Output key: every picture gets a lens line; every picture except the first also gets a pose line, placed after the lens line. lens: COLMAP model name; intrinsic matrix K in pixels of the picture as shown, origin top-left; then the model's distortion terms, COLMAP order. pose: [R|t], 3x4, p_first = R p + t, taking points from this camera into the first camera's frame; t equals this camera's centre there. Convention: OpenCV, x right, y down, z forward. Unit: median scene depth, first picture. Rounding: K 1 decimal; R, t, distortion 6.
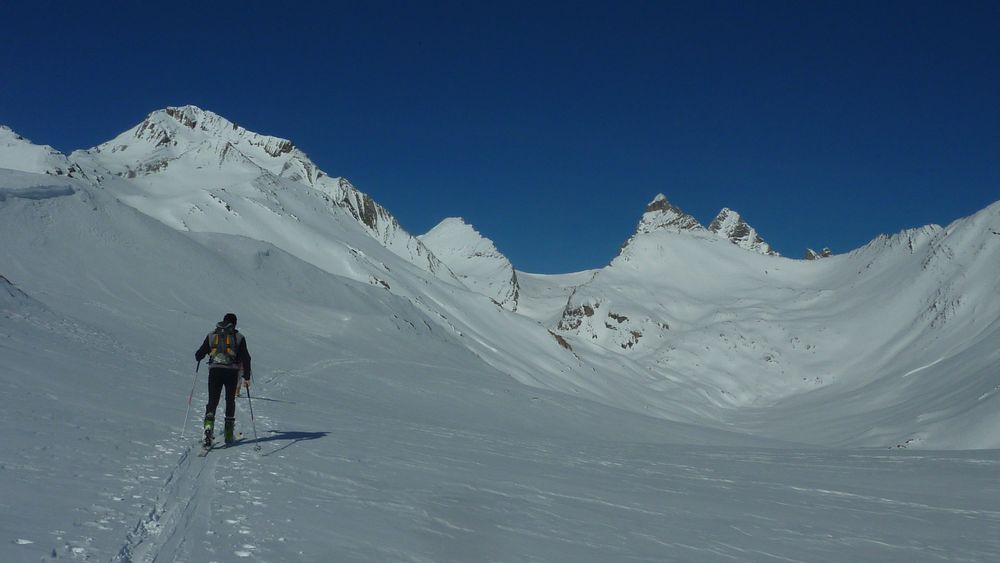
lens RADIAL K [[978.0, 0, 495.6], [0, 978.0, 273.6], [0, 0, 1]] dist [0.005196, 0.000000]
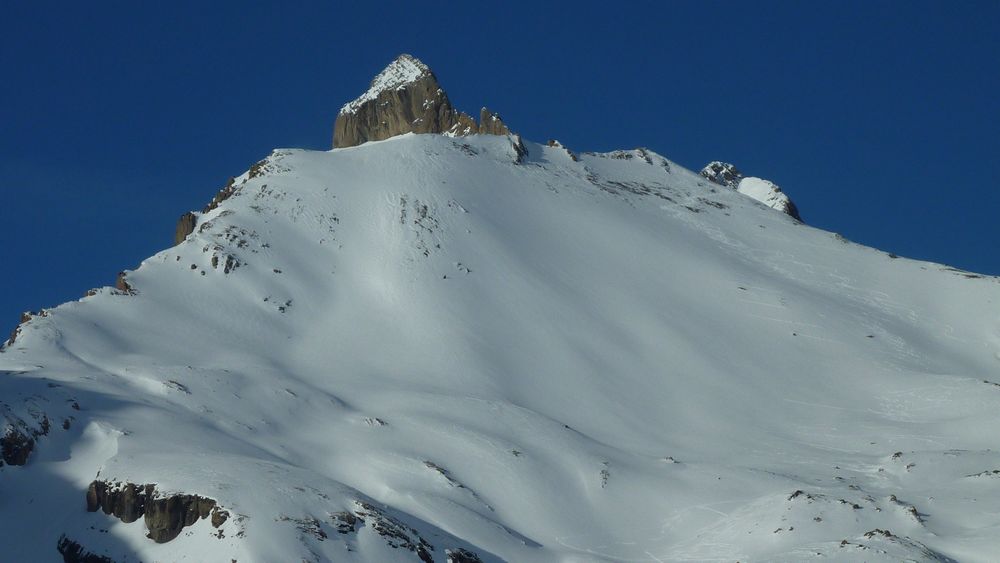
lens RADIAL K [[4017.5, 0, 500.2], [0, 4017.5, 281.5], [0, 0, 1]] dist [0.151675, 0.000000]
pose [[0.980771, 0.012338, 0.194772, 0.058996], [0.005685, 0.995770, -0.091702, 0.066505], [-0.195080, 0.091046, 0.976552, 0.402266]]
